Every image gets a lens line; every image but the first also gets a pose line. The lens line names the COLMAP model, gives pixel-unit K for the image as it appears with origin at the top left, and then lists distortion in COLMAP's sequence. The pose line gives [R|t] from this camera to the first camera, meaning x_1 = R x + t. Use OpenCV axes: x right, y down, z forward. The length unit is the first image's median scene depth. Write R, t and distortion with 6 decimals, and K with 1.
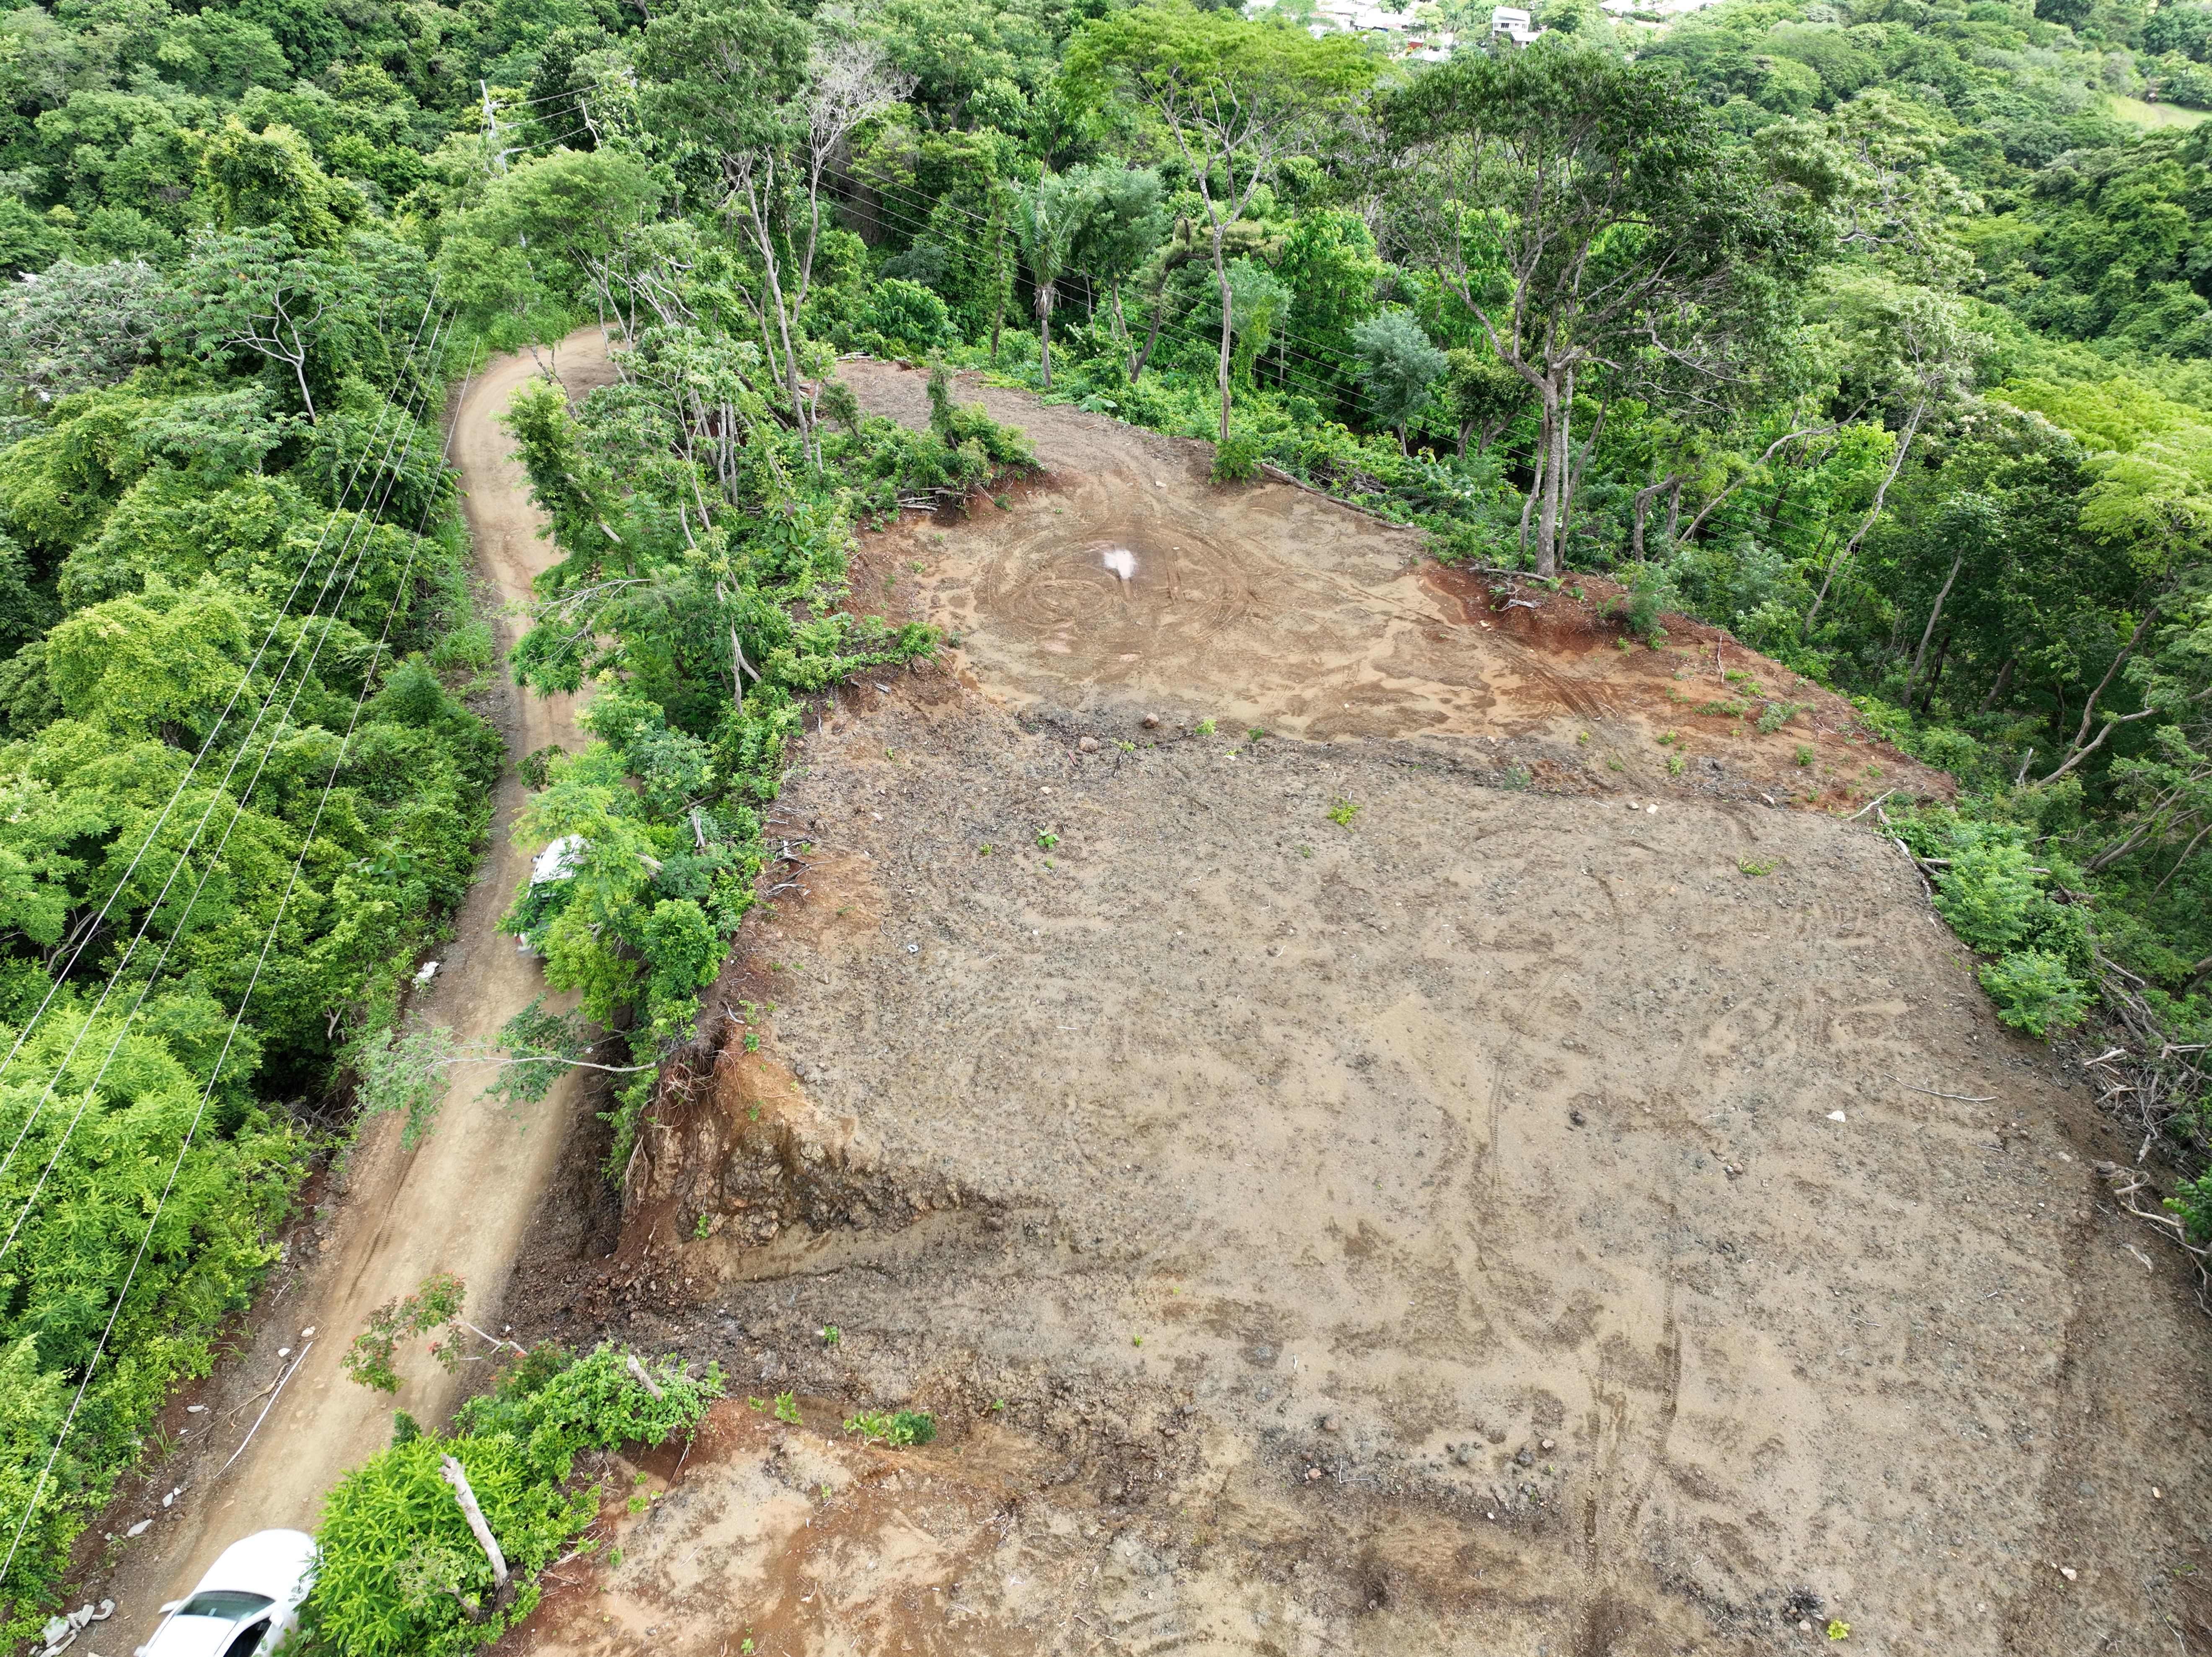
lens RADIAL K [[1550.1, 0, 1115.2], [0, 1550.1, 837.0], [0, 0, 1]] dist [0.005565, 0.003127]
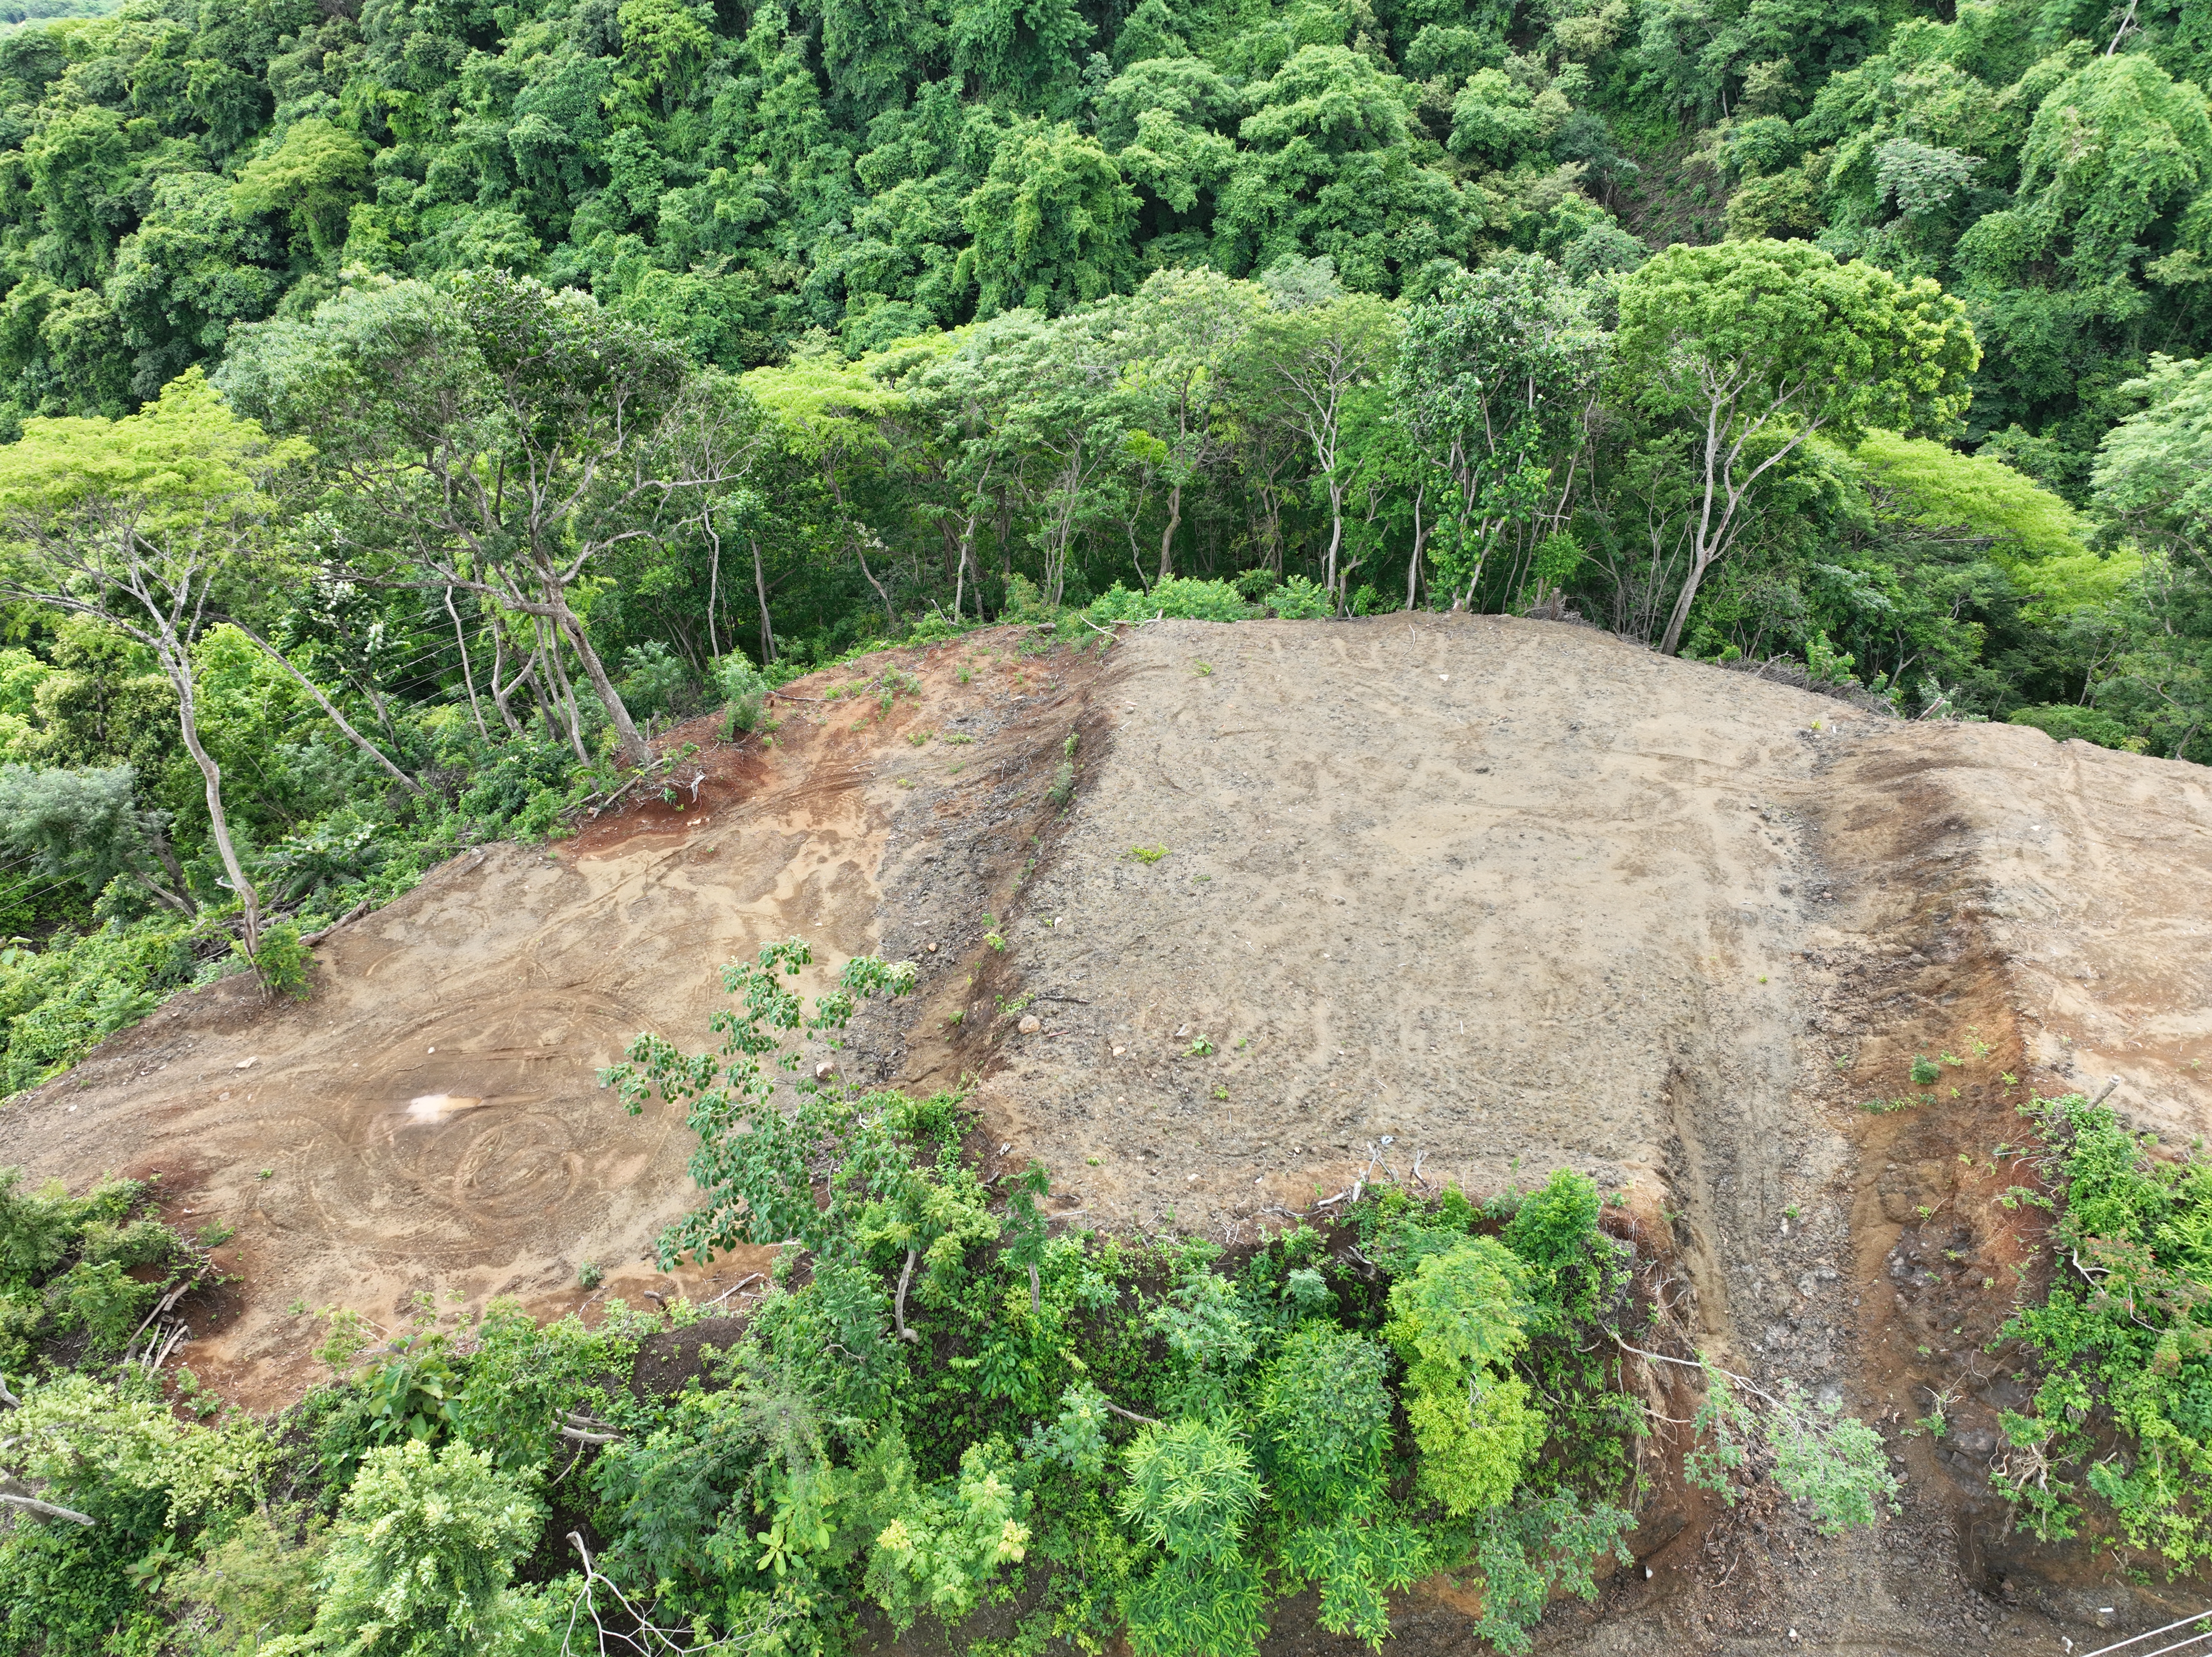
lens RADIAL K [[1550.1, 0, 1115.2], [0, 1550.1, 837.0], [0, 0, 1]] dist [0.005565, 0.003127]
pose [[-0.014682, -0.594403, 0.804034, -0.896934], [0.658374, 0.599457, 0.455186, -0.665946], [-0.752548, 0.536038, 0.382538, 0.764908]]
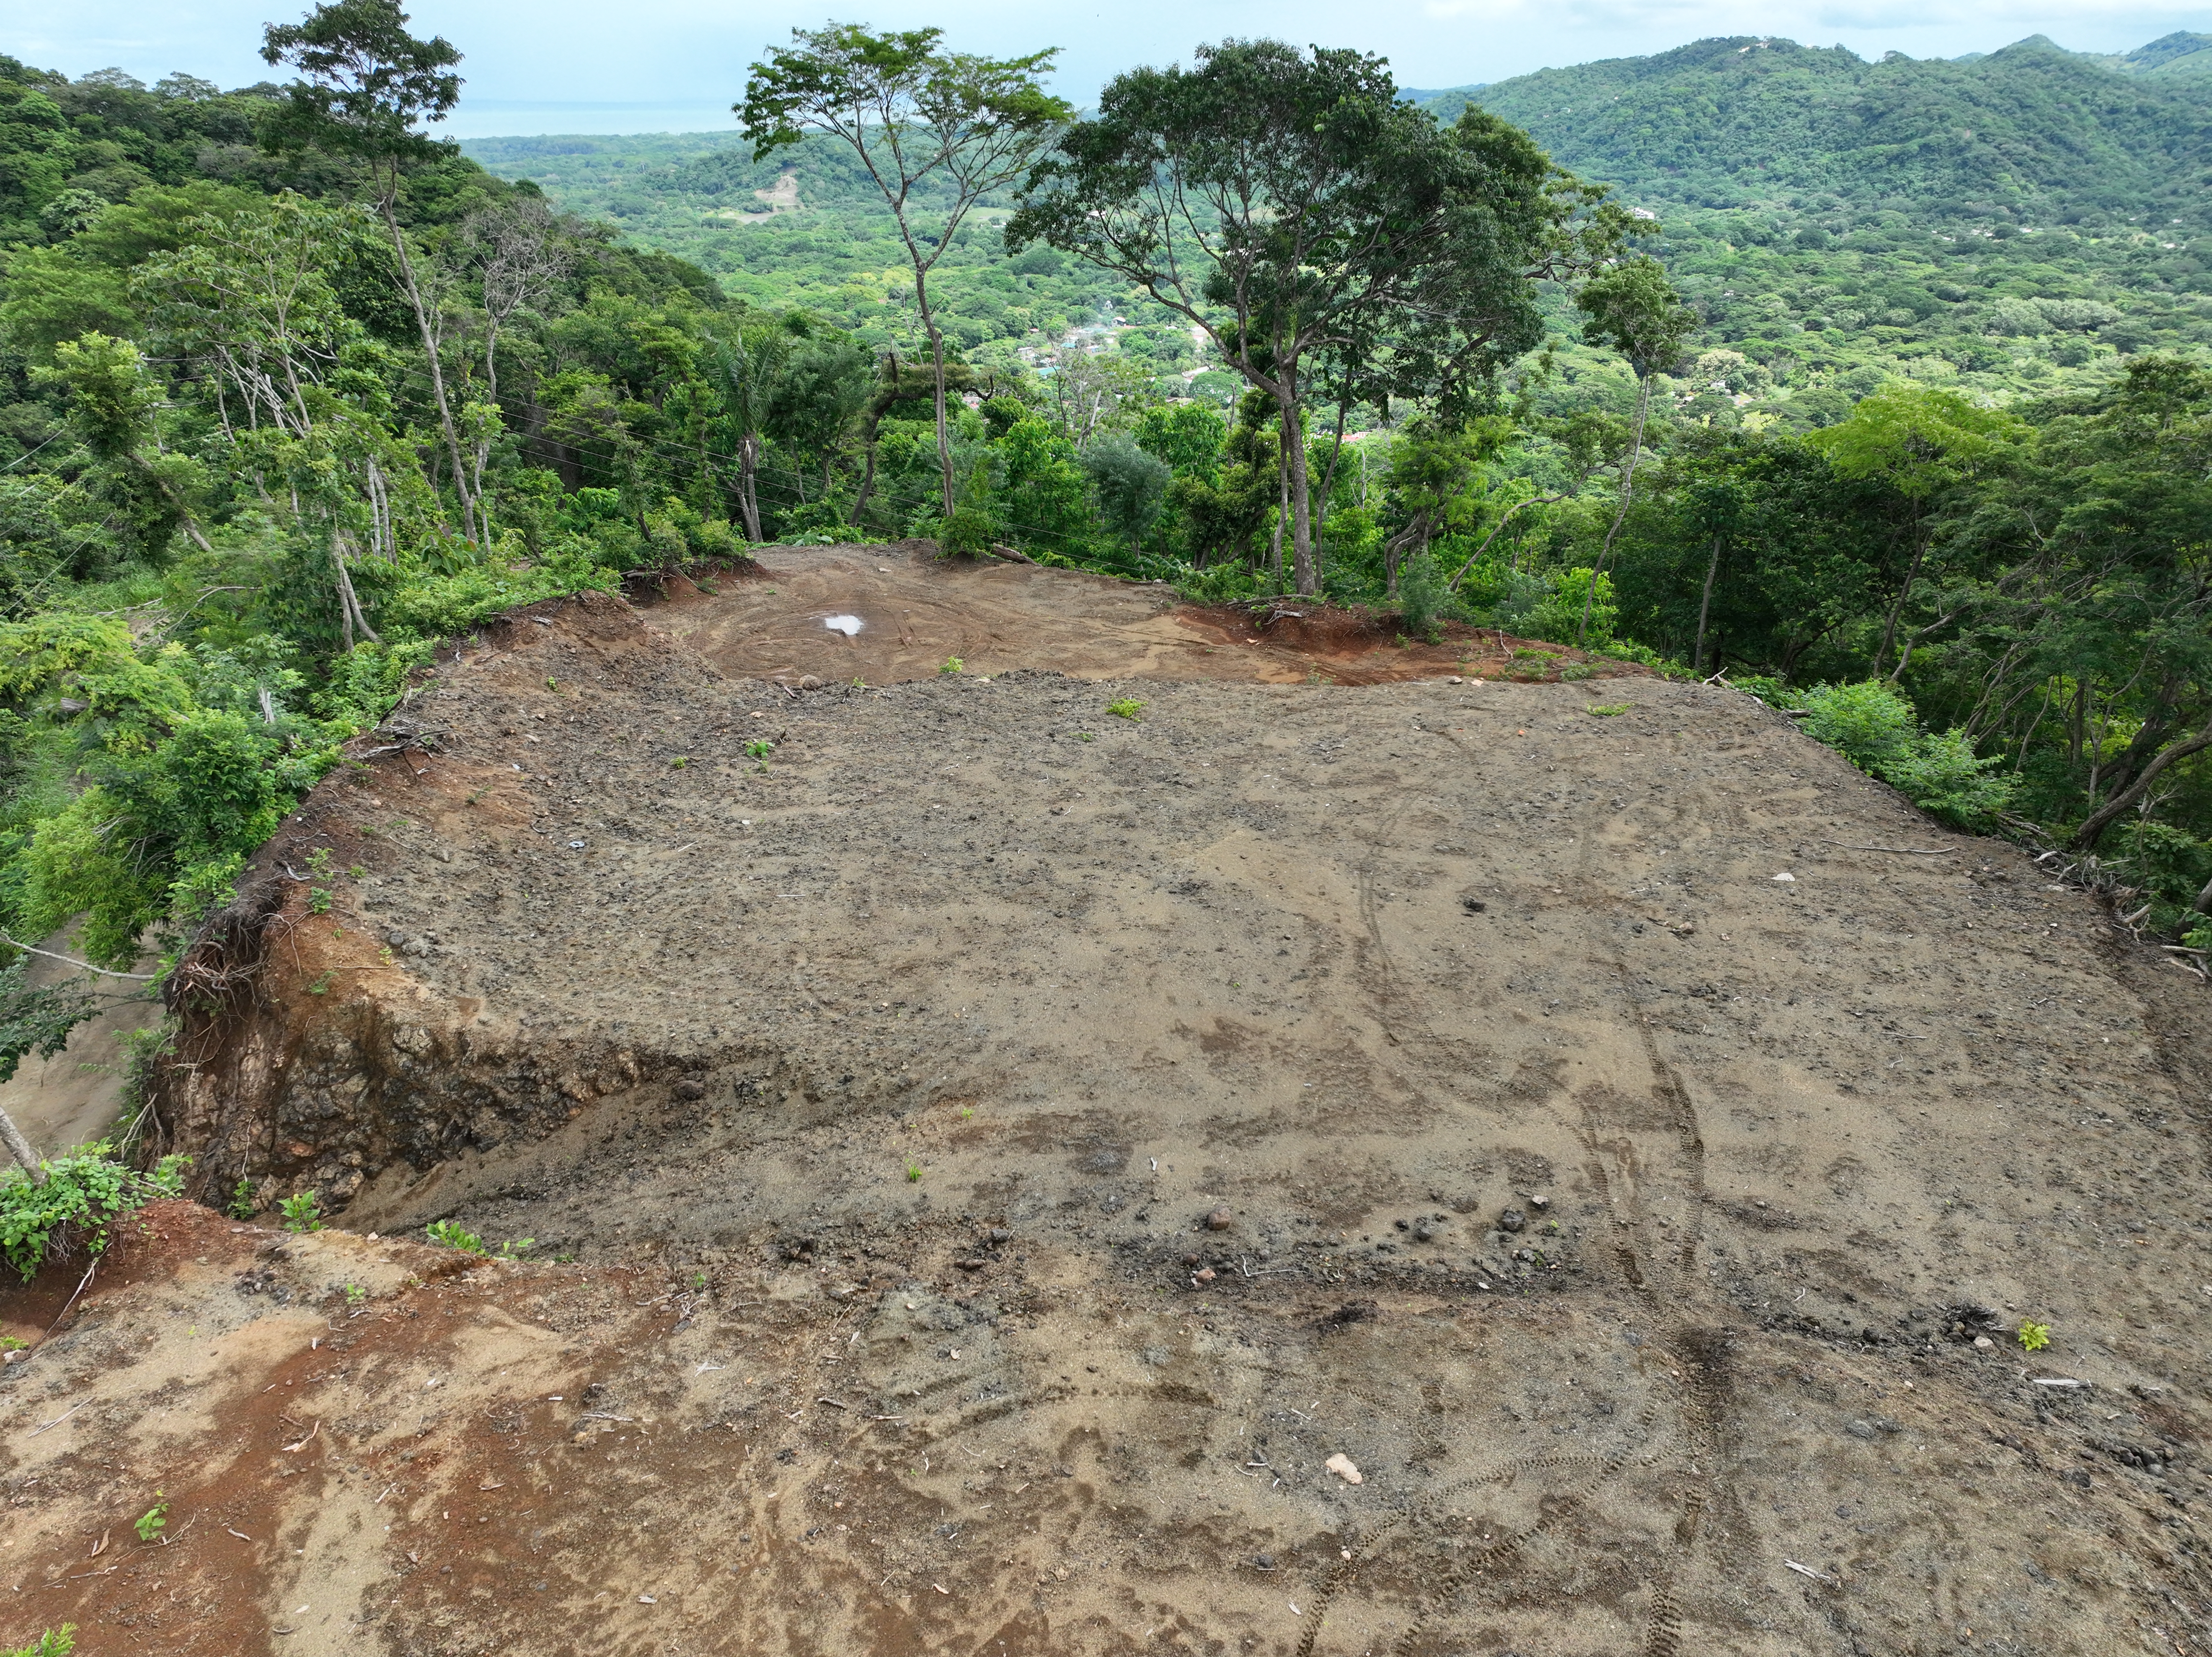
lens RADIAL K [[1550.1, 0, 1115.2], [0, 1550.1, 837.0], [0, 0, 1]] dist [0.005565, 0.003127]
pose [[0.983386, -0.079022, 0.163425, 0.002020], [0.119500, 0.959495, -0.255125, 0.332167], [-0.136645, 0.270416, 0.952997, 0.295897]]
